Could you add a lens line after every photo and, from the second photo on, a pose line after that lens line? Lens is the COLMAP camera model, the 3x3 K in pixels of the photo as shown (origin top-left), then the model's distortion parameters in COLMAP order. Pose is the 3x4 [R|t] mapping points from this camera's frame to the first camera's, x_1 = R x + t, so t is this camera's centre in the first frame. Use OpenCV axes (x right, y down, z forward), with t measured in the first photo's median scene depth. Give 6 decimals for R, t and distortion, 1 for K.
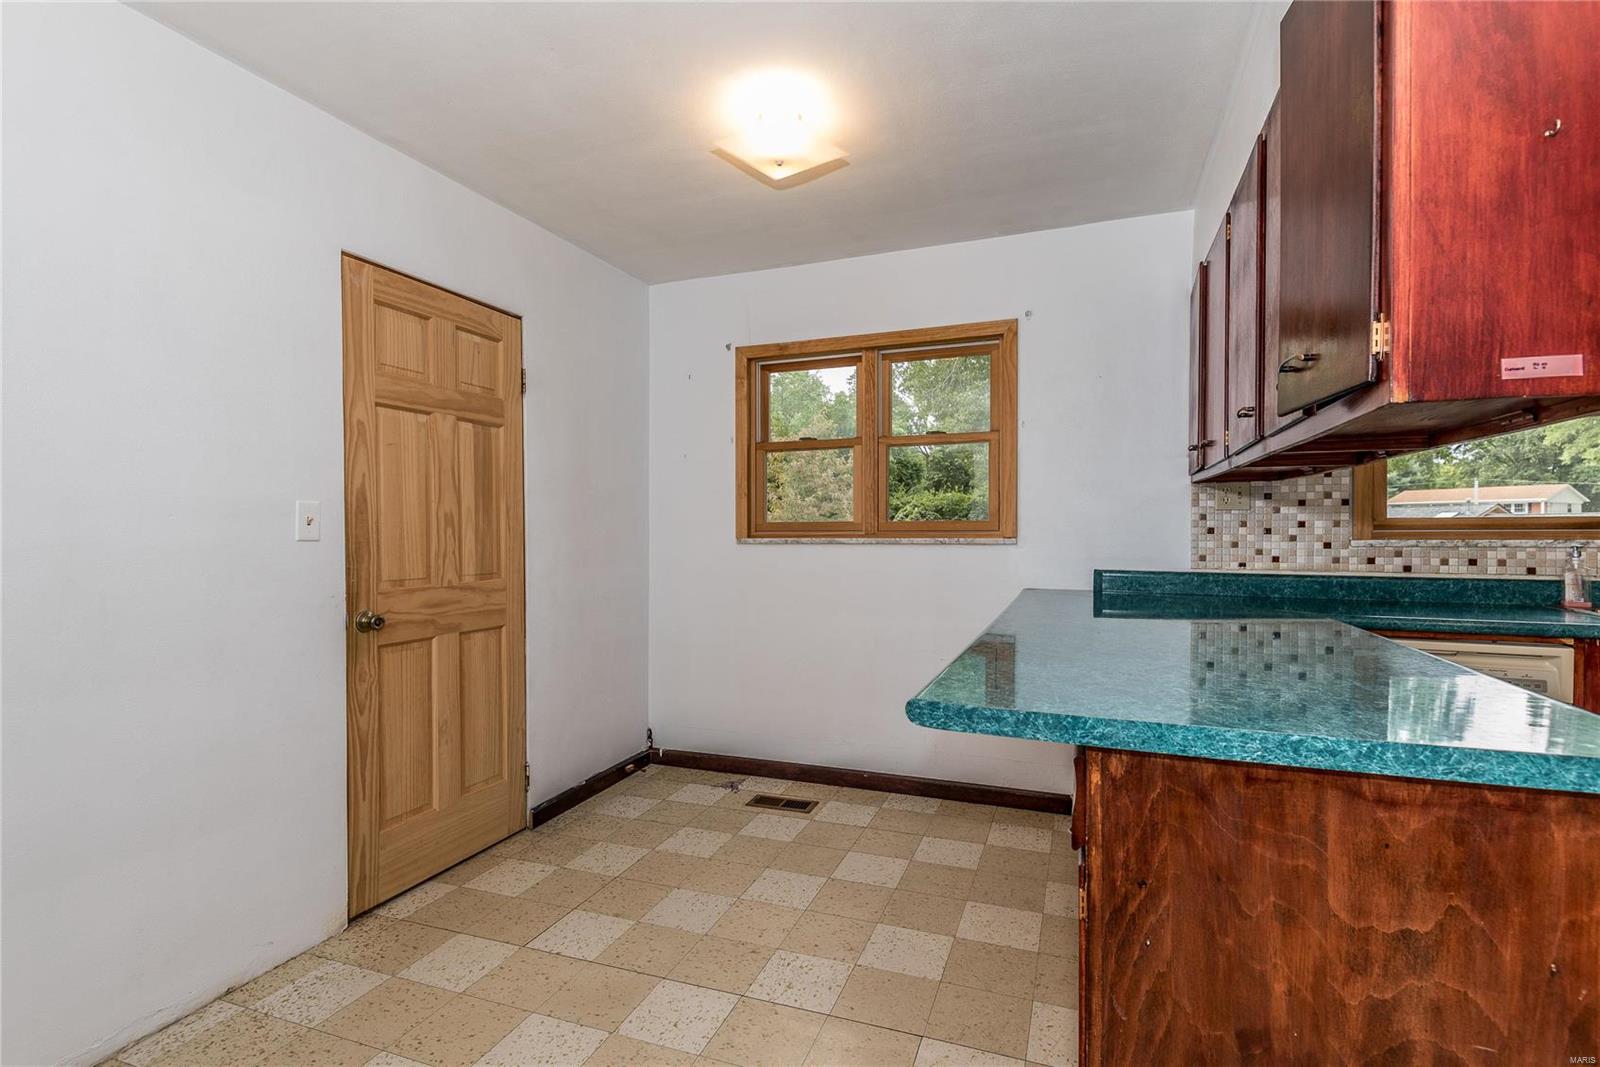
lens RADIAL K [[761.6, 0, 803.0], [0, 761.6, 540.2], [0, 0, 1]] dist [0.033799, -0.023704]
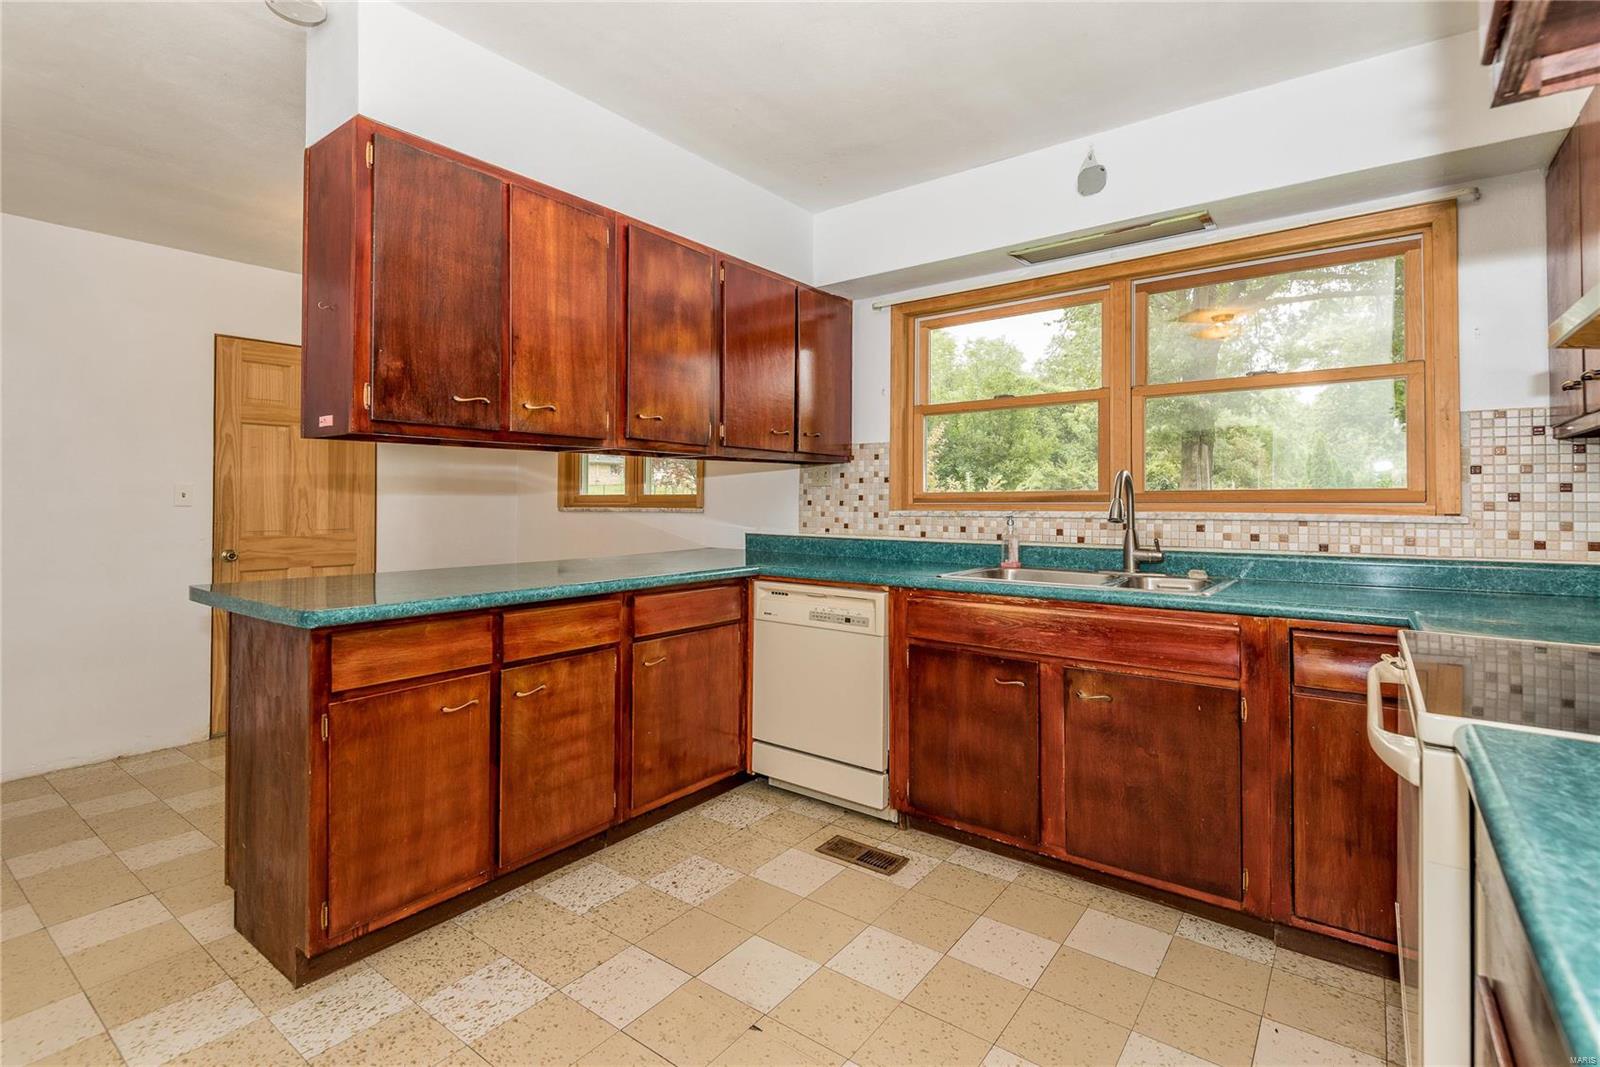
lens RADIAL K [[766.5, 0, 833.9], [0, 766.5, 493.3], [0, 0, 1]] dist [0.030214, -0.020782]
pose [[0.961591, 0.000534, -0.274487, 0.963216], [-0.007299, 0.999694, -0.023625, 0.001714], [0.274390, 0.024721, 0.961301, -0.205284]]
